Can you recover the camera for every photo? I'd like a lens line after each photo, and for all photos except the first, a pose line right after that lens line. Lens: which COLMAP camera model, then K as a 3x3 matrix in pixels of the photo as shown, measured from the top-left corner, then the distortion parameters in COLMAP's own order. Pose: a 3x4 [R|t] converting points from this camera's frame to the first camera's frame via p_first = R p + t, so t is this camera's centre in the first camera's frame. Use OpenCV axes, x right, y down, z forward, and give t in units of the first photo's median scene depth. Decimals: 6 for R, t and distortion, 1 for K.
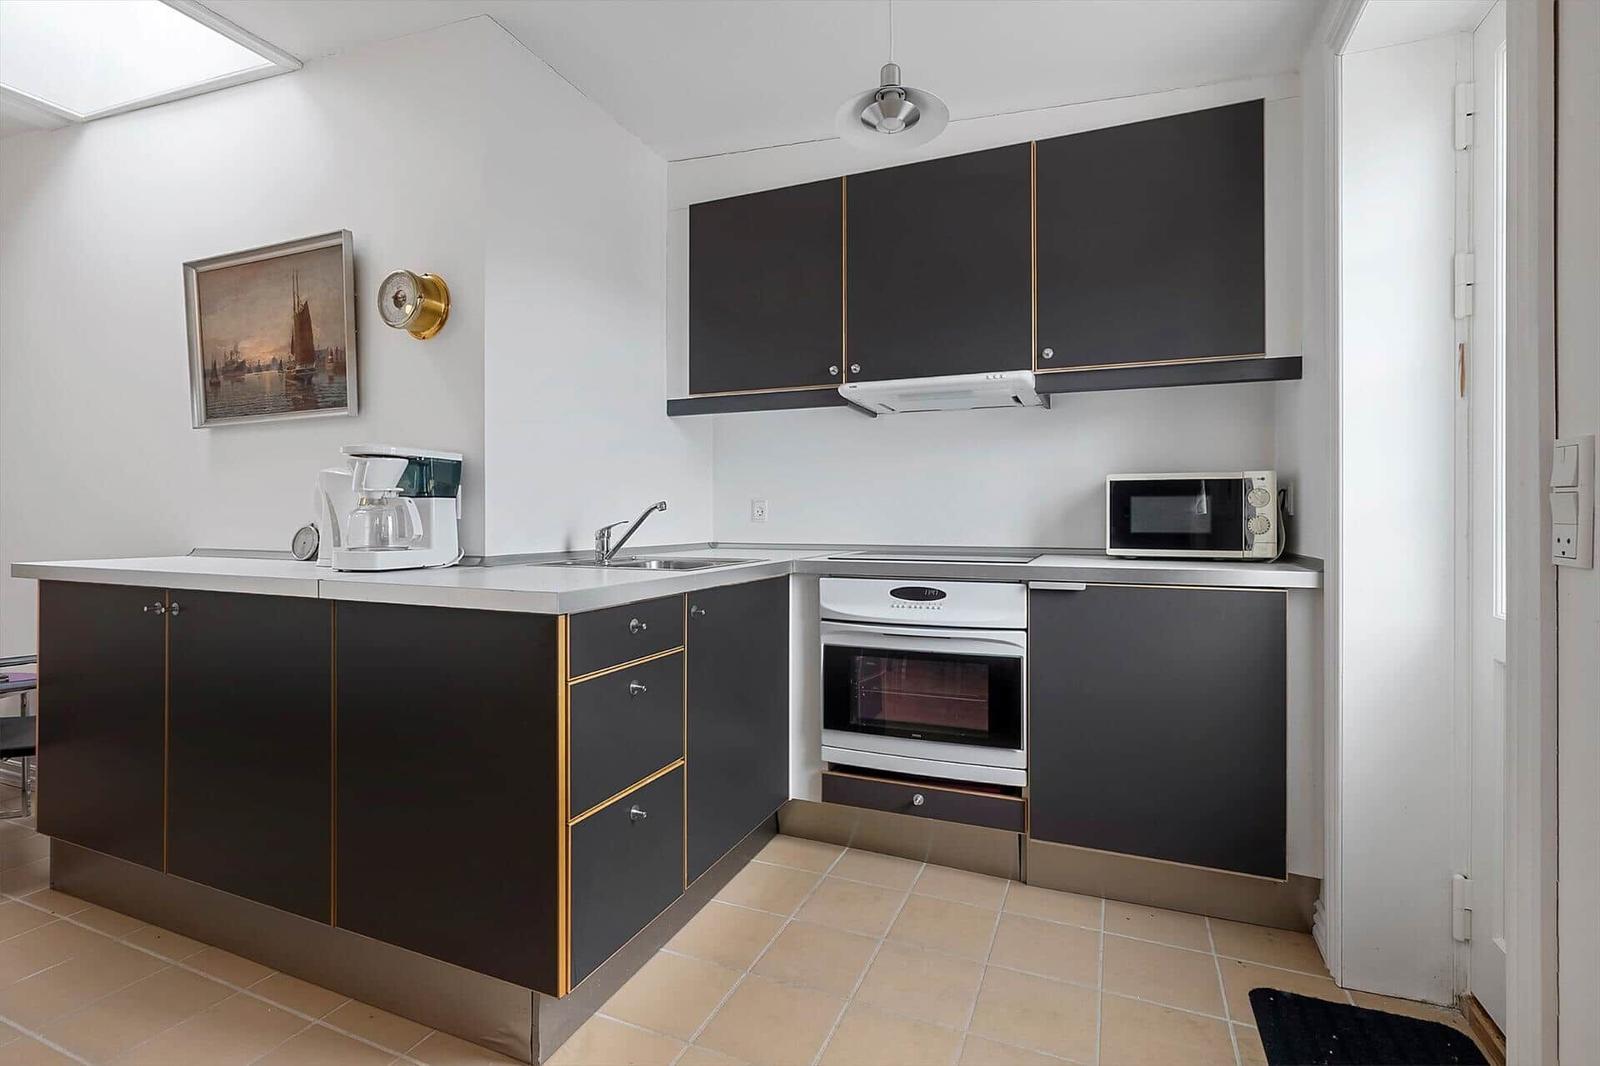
lens RADIAL K [[749.0, 0, 800.2], [0, 749.0, 528.5], [0, 0, 1]] dist [-0.000514, -0.000050]
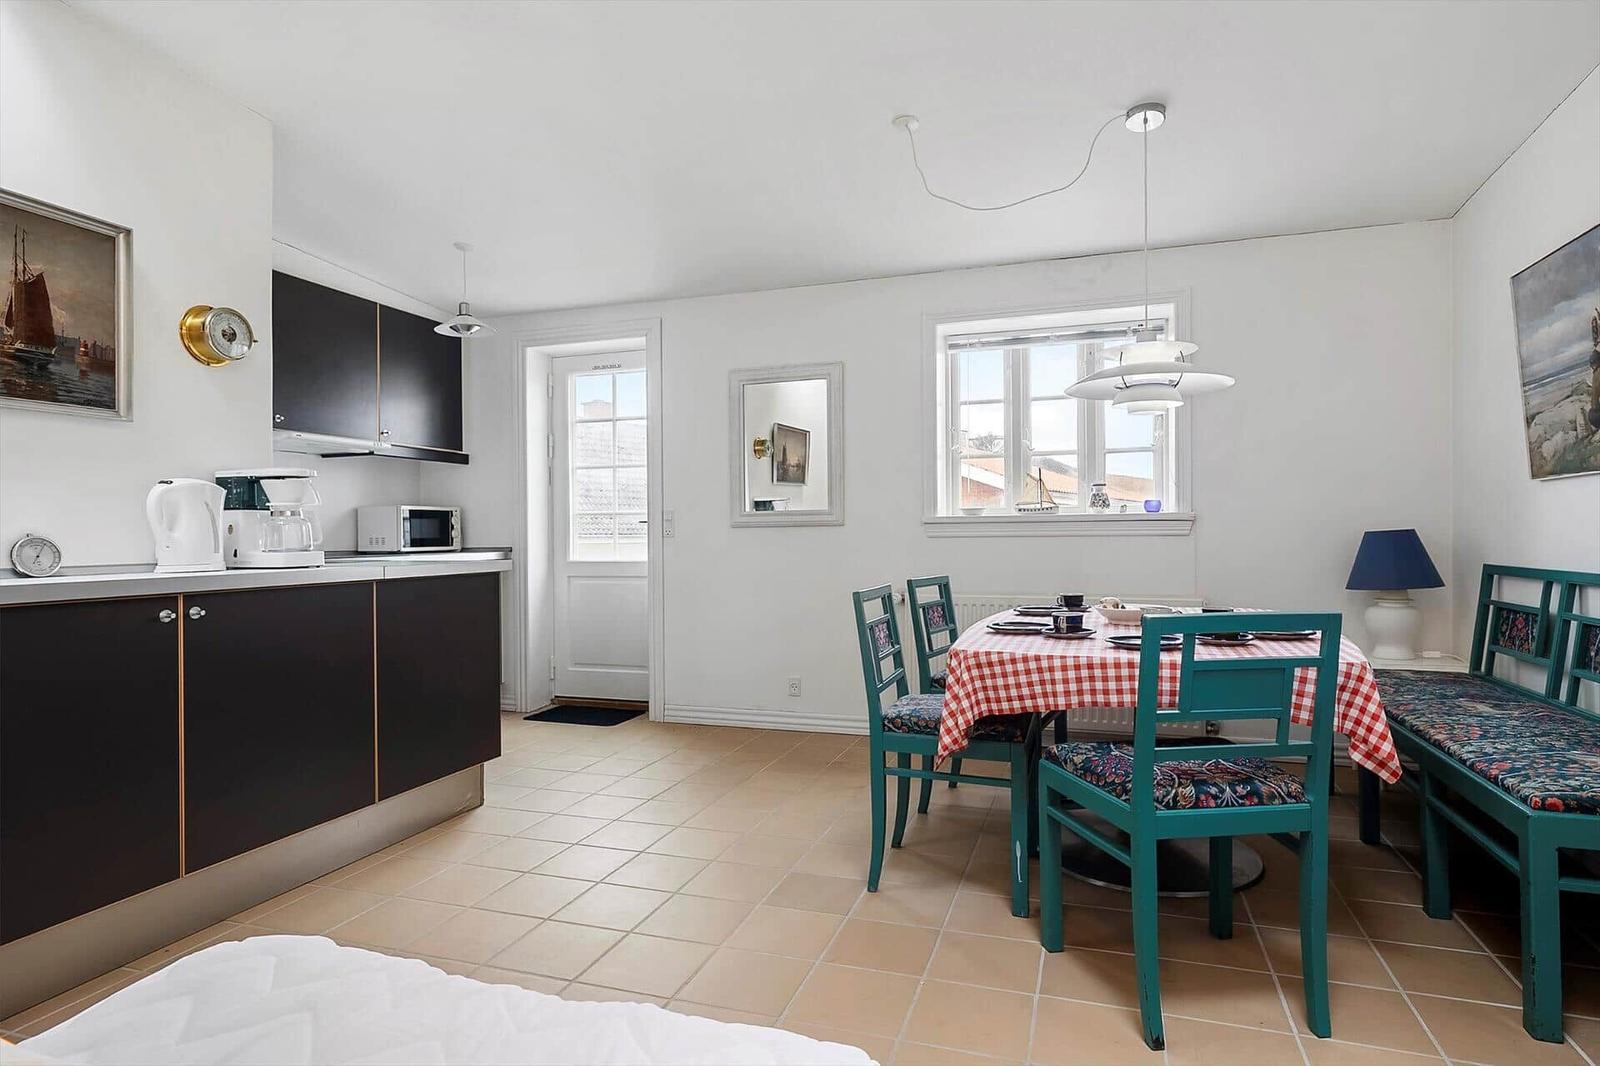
lens RADIAL K [[861.4, 0, 810.6], [0, 861.4, 525.7], [0, 0, 1]] dist [-0.023502, 0.000317]
pose [[-0.075847, 0.007783, 0.997089, -1.692517], [0.014546, 0.999872, -0.006698, 0.003674], [-0.997013, 0.013995, -0.075950, 0.202296]]
